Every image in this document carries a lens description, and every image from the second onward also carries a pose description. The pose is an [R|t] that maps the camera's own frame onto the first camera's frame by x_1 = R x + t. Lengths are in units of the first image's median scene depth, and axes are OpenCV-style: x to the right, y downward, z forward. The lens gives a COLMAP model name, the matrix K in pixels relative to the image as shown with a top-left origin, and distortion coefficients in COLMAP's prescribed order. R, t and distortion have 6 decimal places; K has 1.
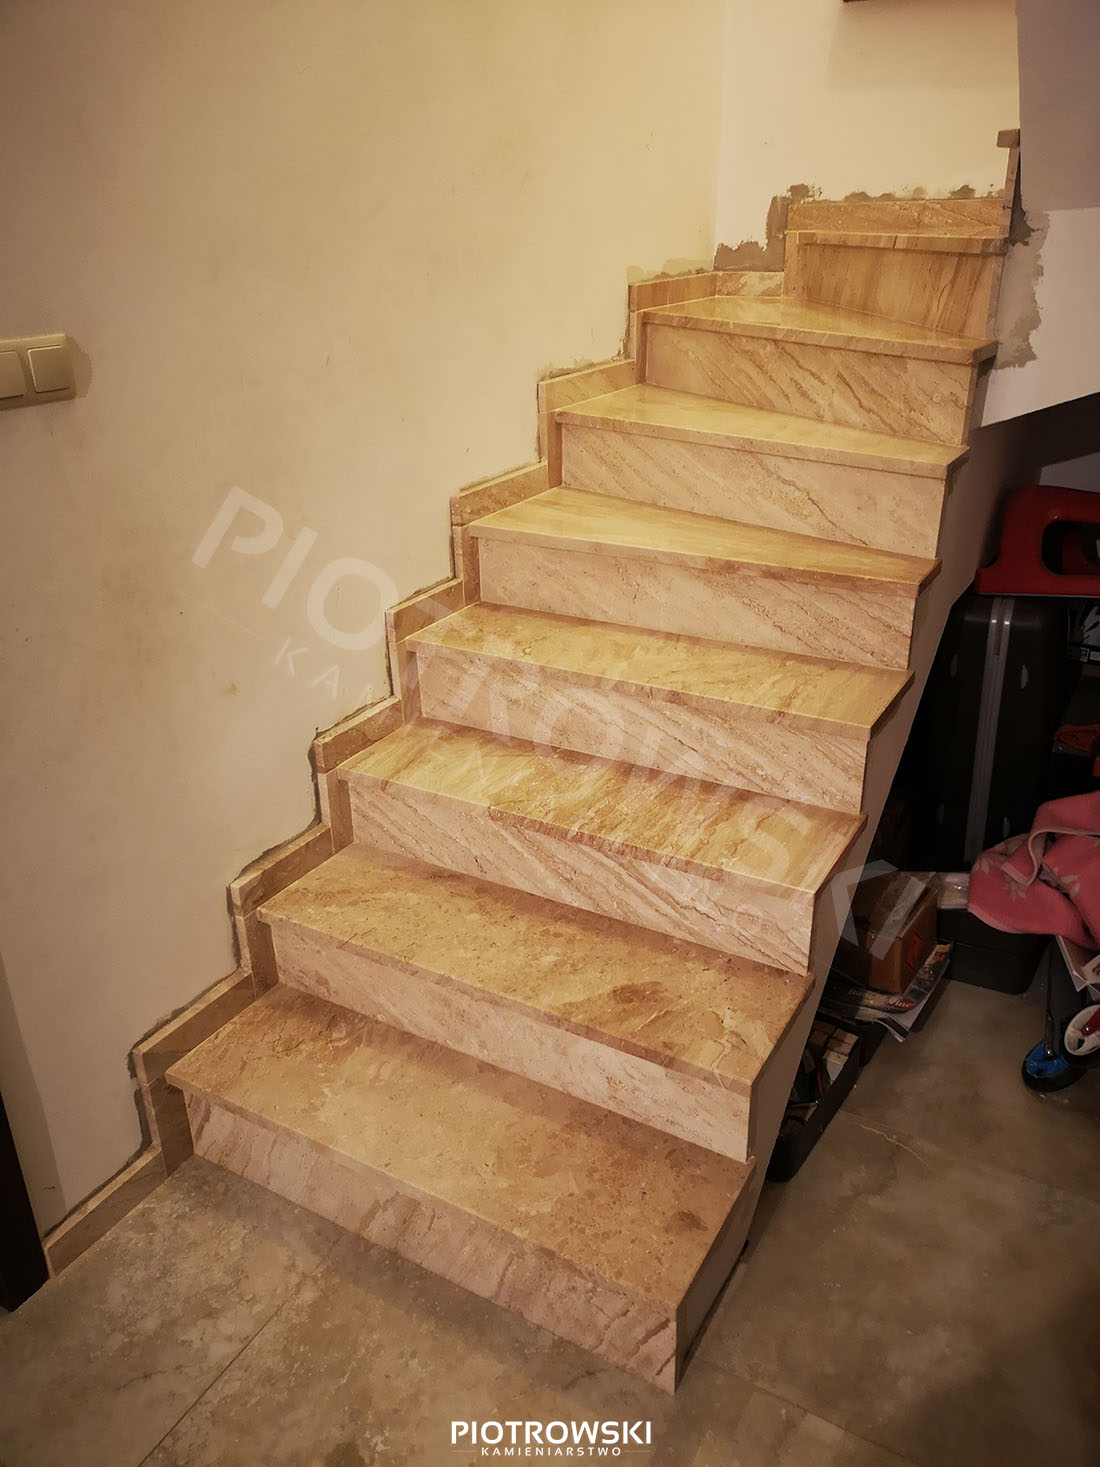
lens RADIAL K [[1131.1, 0, 555.7], [0, 1131.1, 726.5], [0, 0, 1]] dist [0.059556, -0.062175]
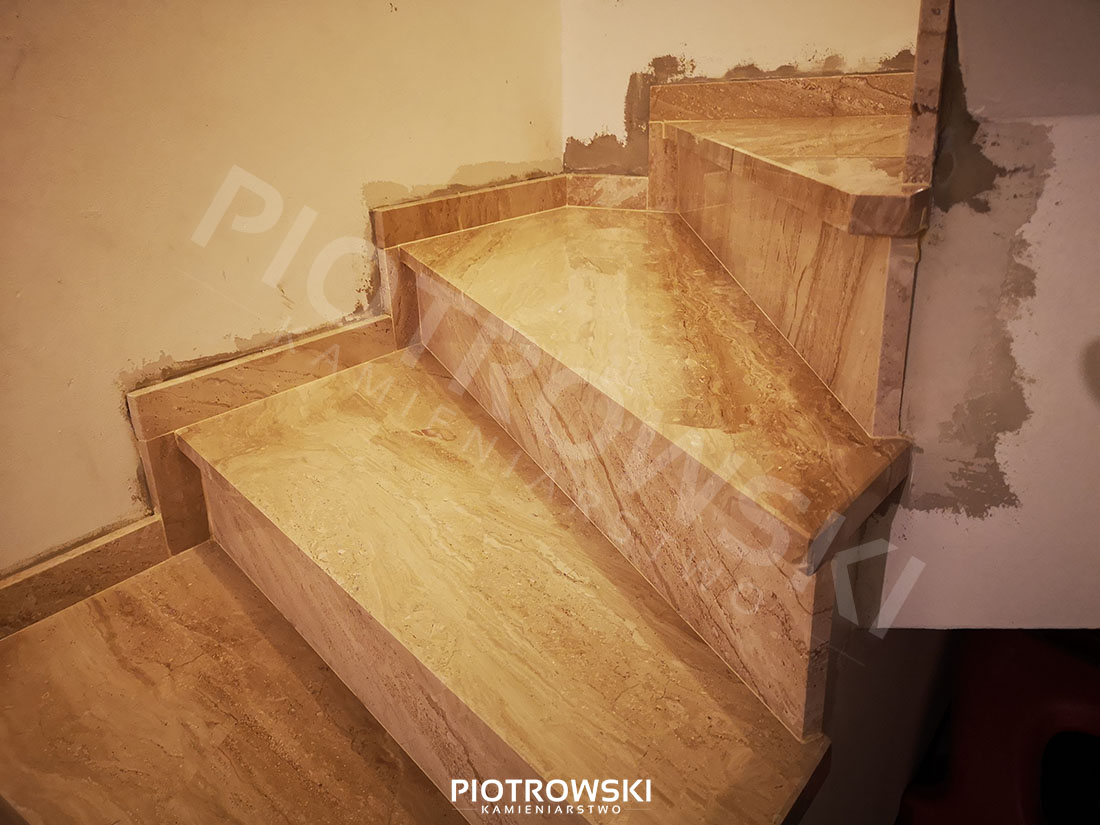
lens RADIAL K [[851.4, 0, 549.9], [0, 851.4, 408.7], [0, 0, 1]] dist [0.058373, -0.067458]
pose [[0.993343, 0.020016, -0.113441, 0.292283], [-0.026520, 0.998072, -0.056116, -0.321580], [0.112099, 0.058751, 0.991959, 0.684892]]
